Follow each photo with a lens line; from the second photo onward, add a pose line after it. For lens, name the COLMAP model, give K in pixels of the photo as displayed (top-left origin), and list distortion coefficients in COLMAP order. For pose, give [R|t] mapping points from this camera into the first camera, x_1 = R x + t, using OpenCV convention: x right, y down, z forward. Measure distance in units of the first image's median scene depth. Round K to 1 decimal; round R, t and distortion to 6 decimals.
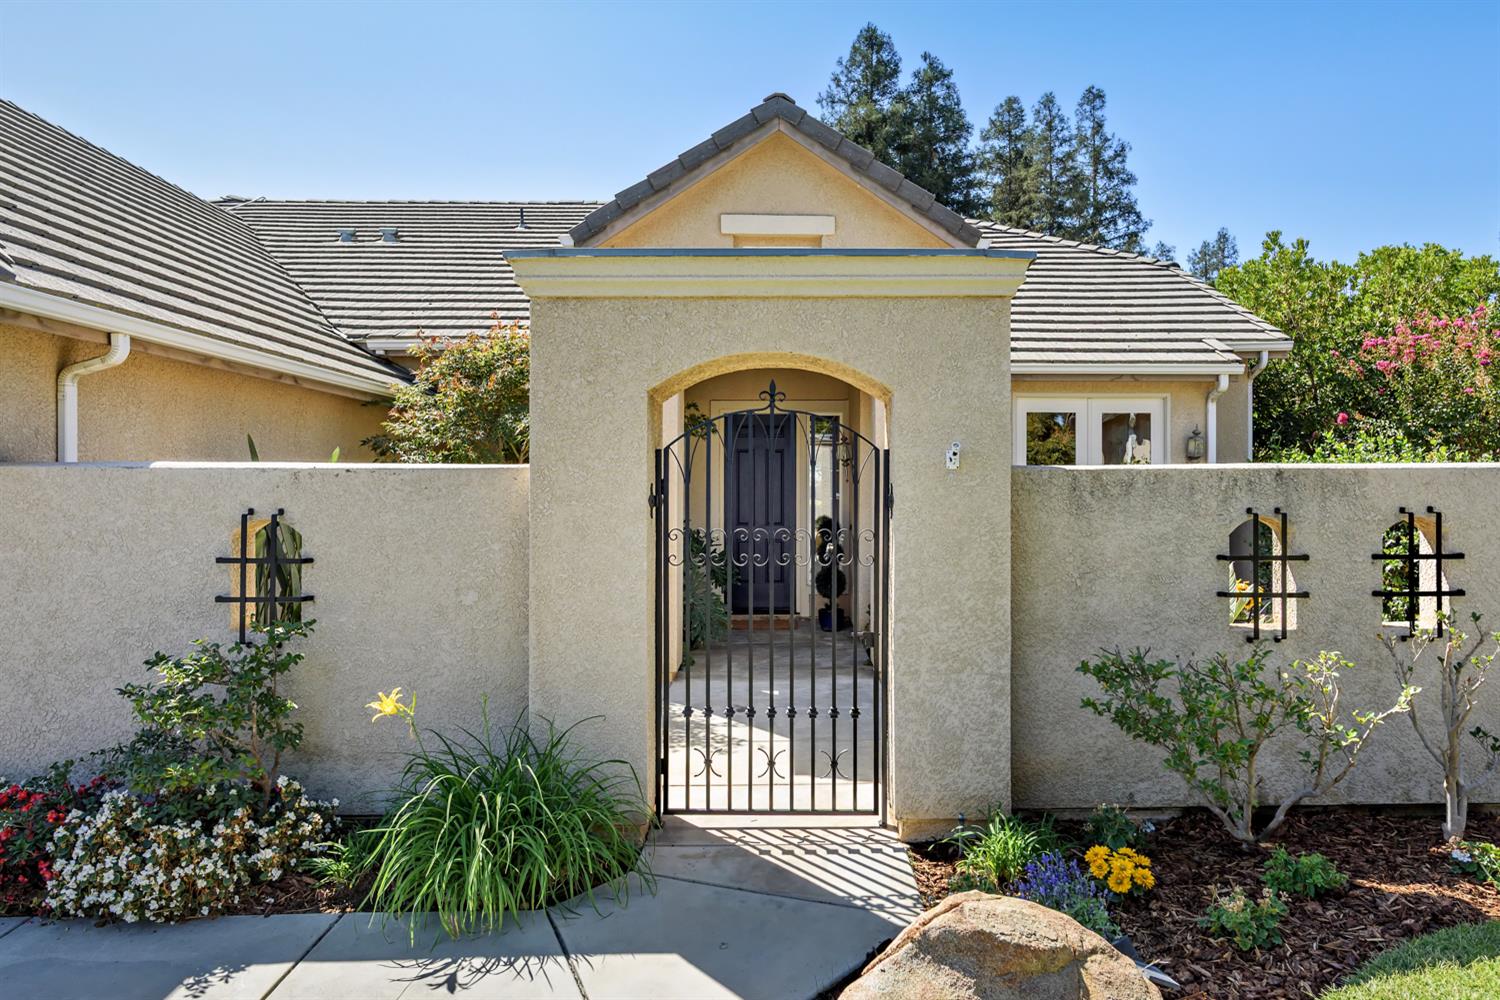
lens RADIAL K [[947.0, 0, 801.8], [0, 947.0, 492.3], [0, 0, 1]] dist [0.000190, -0.000157]
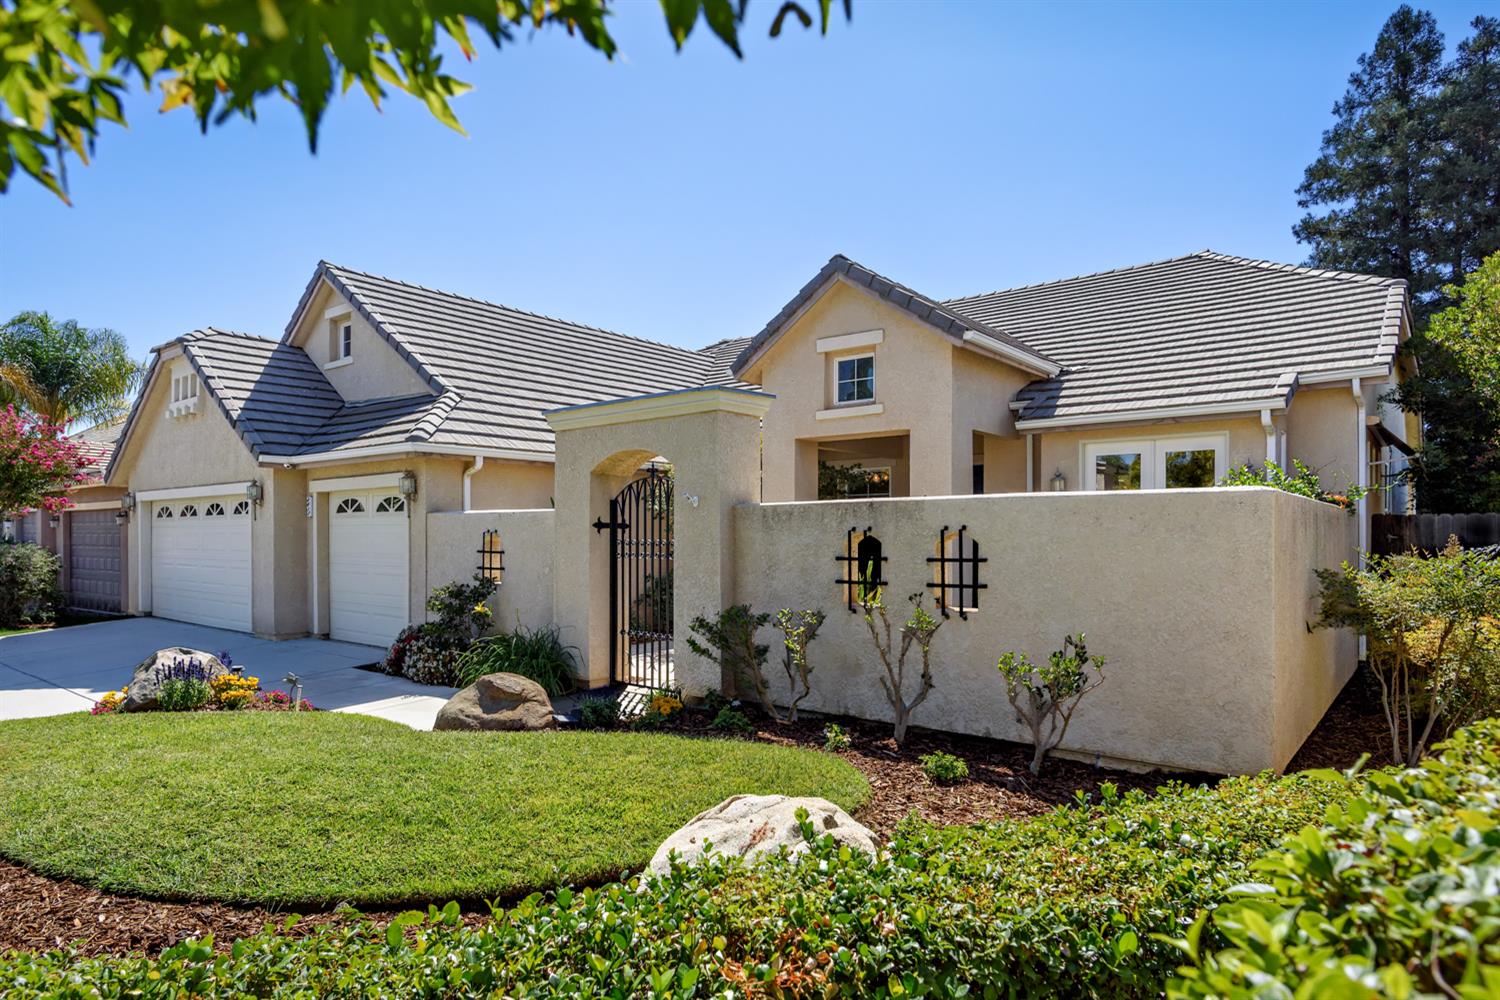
lens RADIAL K [[887.1, 0, 746.6], [0, 887.1, 532.7], [0, 0, 1]] dist [-0.002391, -0.002296]
pose [[0.756520, -0.003122, -0.653963, 0.774533], [-0.000776, 0.999984, -0.005671, 0.020523], [0.653970, 0.004798, 0.756505, -0.137382]]
